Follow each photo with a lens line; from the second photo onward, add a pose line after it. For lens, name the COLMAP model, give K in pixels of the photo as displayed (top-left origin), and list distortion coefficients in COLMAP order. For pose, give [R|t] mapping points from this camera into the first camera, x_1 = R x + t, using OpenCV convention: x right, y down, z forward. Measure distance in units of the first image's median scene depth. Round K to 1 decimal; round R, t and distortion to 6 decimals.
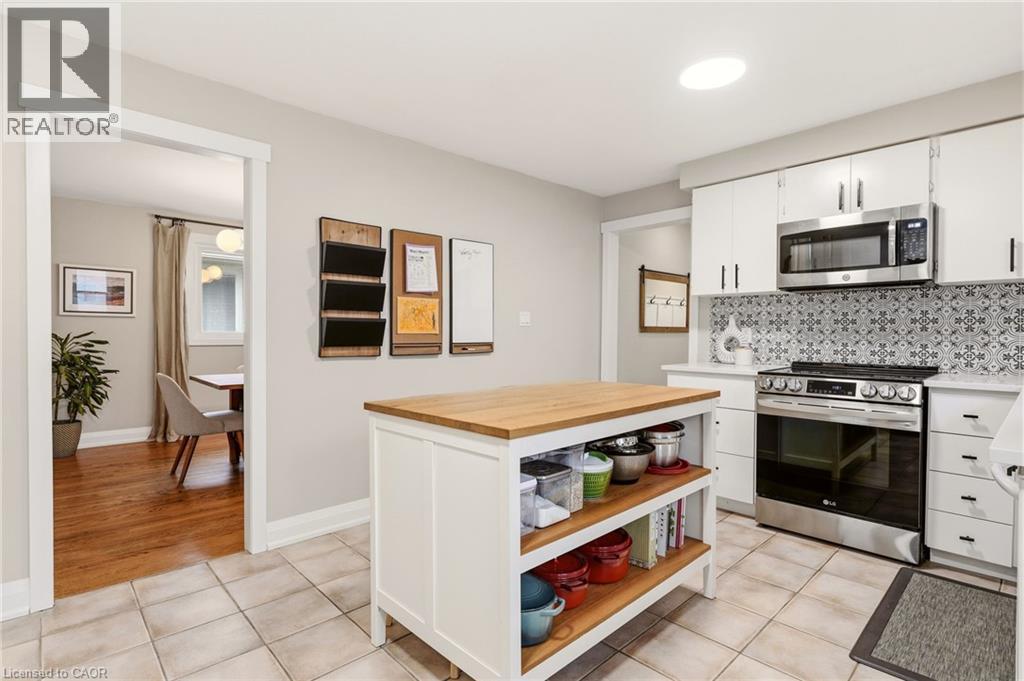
lens RADIAL K [[464.3, 0, 508.4], [0, 464.3, 338.8], [0, 0, 1]] dist [-0.003556, -0.000051]
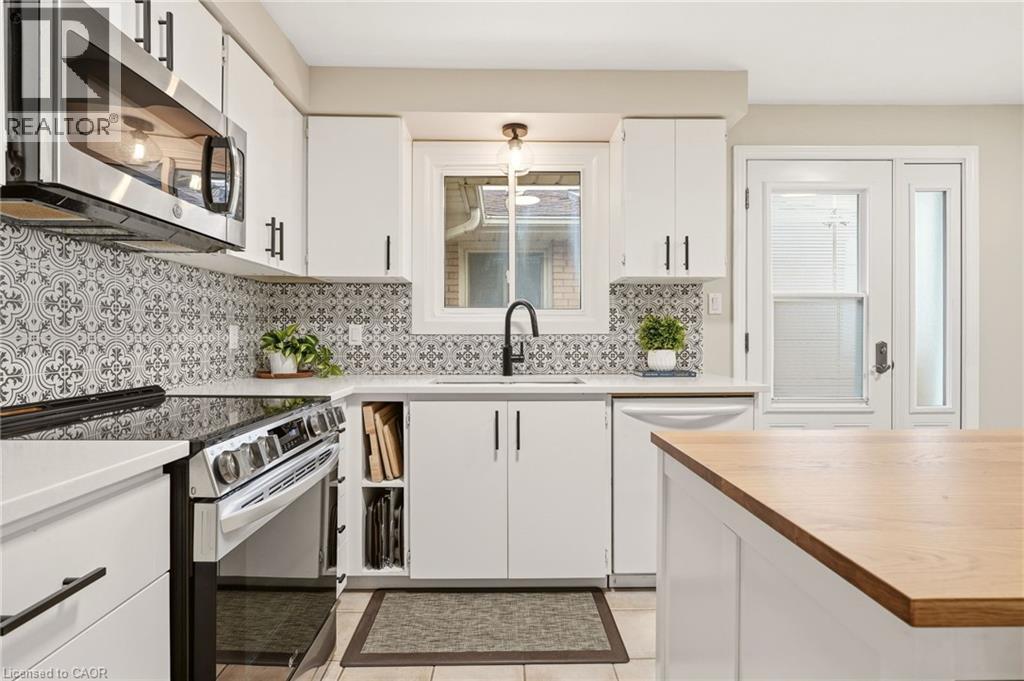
lens RADIAL K [[506.8, 0, 510.6], [0, 506.8, 342.0], [0, 0, 1]] dist [-0.004264, 0.000063]
pose [[-0.715773, -0.010710, 0.698251, 0.153645], [-0.008130, 0.999942, 0.007003, -0.000824], [-0.698286, -0.000664, -0.715819, 1.600980]]
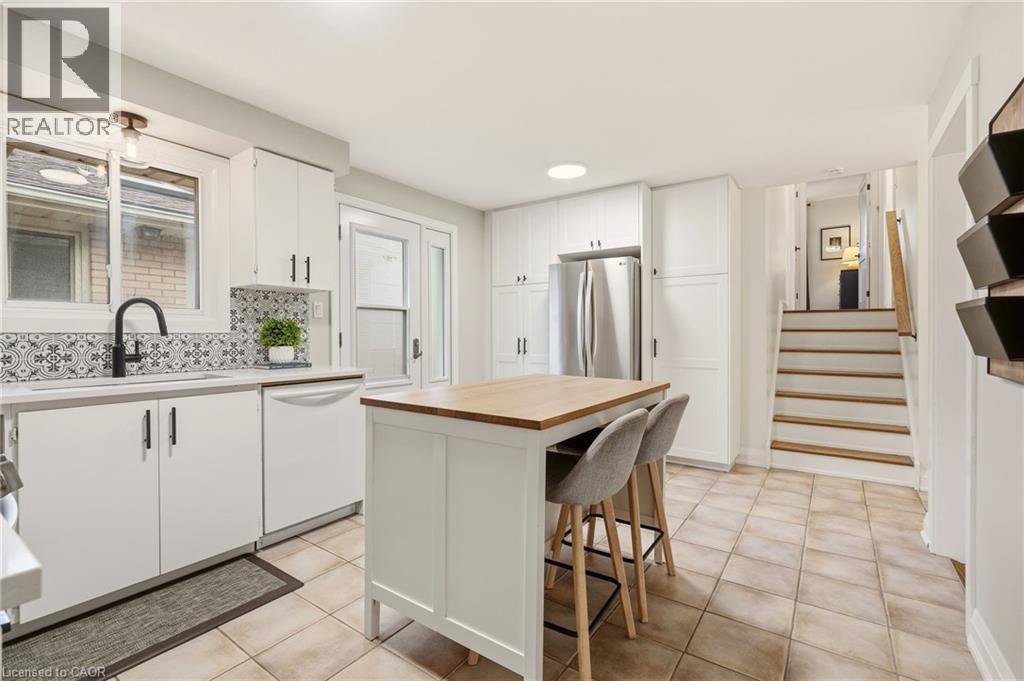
lens RADIAL K [[464.3, 0, 508.4], [0, 464.3, 338.8], [0, 0, 1]] dist [-0.003556, -0.000051]
pose [[-0.985572, -0.002070, -0.169246, 0.339725], [-0.001968, 0.999998, -0.000770, 0.002038], [0.169248, -0.000426, -0.985573, 1.945630]]
